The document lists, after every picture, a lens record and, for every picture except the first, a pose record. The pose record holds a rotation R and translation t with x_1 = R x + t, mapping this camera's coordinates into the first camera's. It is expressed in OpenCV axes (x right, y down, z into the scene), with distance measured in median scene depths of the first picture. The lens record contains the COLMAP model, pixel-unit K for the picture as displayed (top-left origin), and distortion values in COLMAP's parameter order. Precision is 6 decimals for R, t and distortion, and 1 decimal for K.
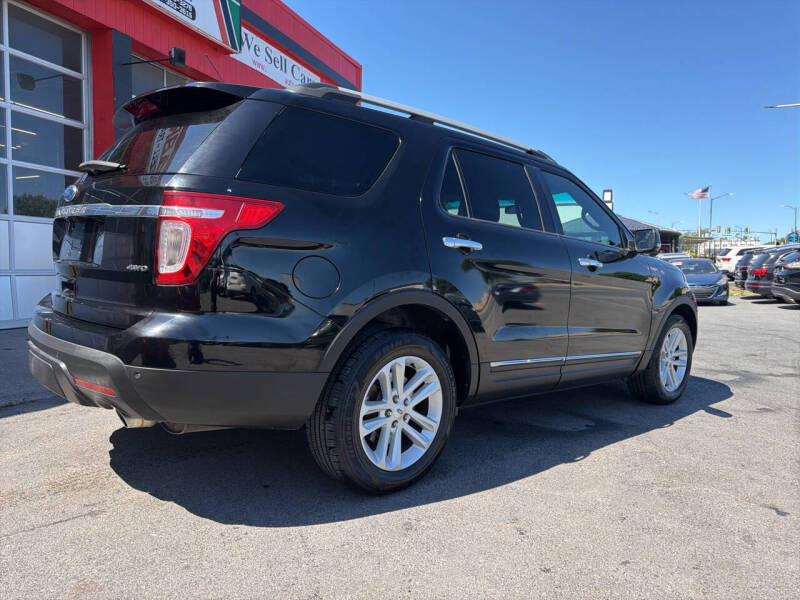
lens RADIAL K [[577.0, 0, 405.0], [0, 577.0, 300.8], [0, 0, 1]] dist [0.028374, -0.038895]
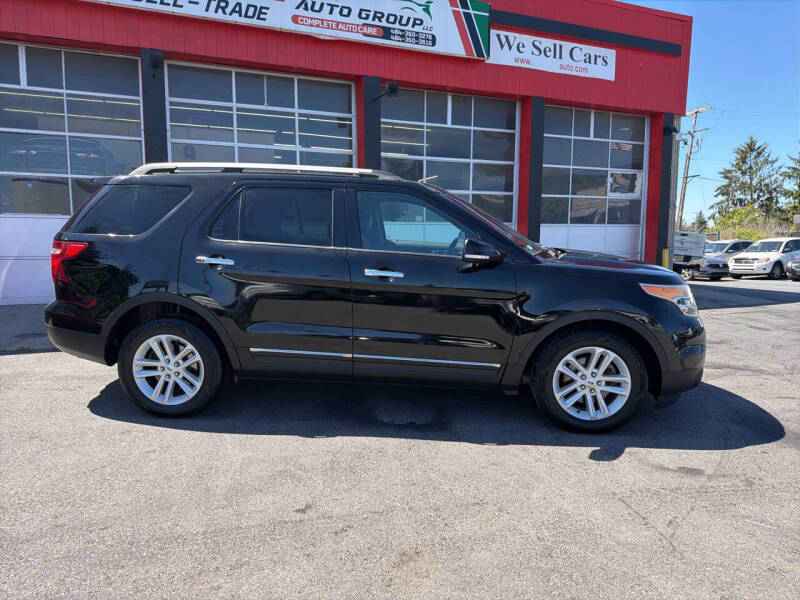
lens RADIAL K [[578.1, 0, 397.4], [0, 578.1, 303.7], [0, 0, 1]] dist [0.020142, -0.025720]
pose [[0.681928, 0.072984, -0.727769, 1.398638], [-0.032748, 0.997058, 0.069305, -0.104544], [0.730686, -0.023428, 0.682312, 0.341089]]
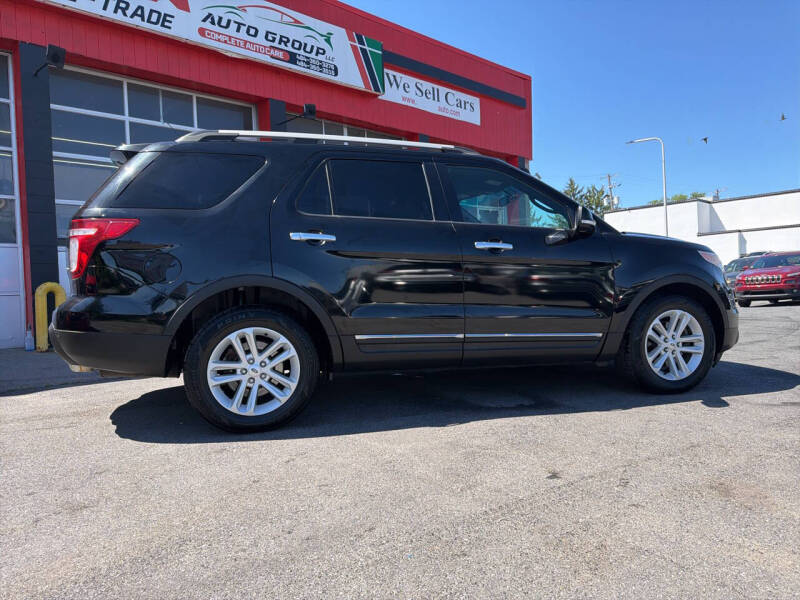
lens RADIAL K [[578.1, 0, 397.4], [0, 578.1, 303.7], [0, 0, 1]] dist [0.020142, -0.025720]
pose [[0.889790, -0.041025, -0.454522, 0.782634], [0.028915, 0.999018, -0.033565, 0.085690], [0.455453, 0.016723, 0.890103, -0.007835]]
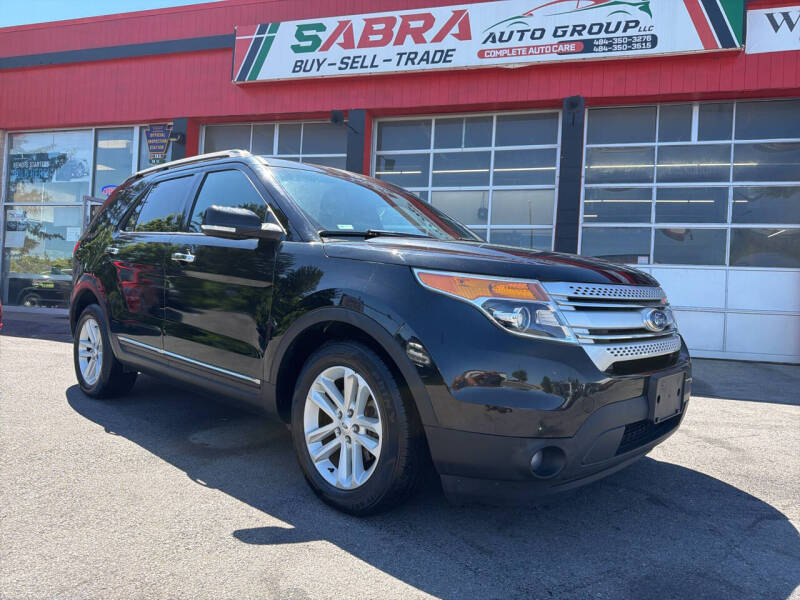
lens RADIAL K [[574.6, 0, 397.0], [0, 574.6, 302.2], [0, 0, 1]] dist [0.006987, -0.007672]
pose [[0.060863, -0.012053, -0.998073, 1.585307], [-0.100506, 0.994771, -0.018142, -0.014340], [0.993073, 0.101417, 0.059333, 1.606767]]
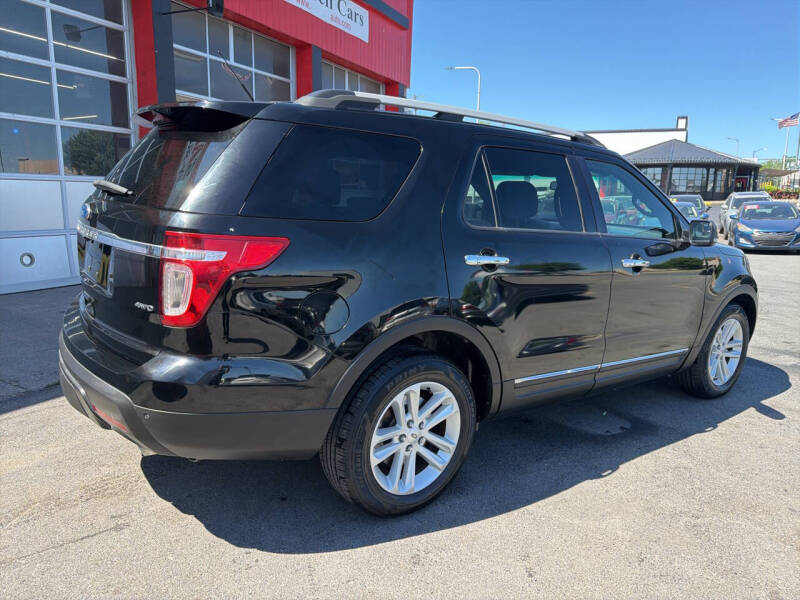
lens RADIAL K [[578.1, 0, 397.4], [0, 578.1, 303.7], [0, 0, 1]] dist [0.020142, -0.025720]
pose [[0.994157, 0.027137, -0.104481, 0.052884], [-0.013620, 0.991684, 0.127978, -0.141100], [0.107085, -0.125807, 0.986258, 0.049452]]
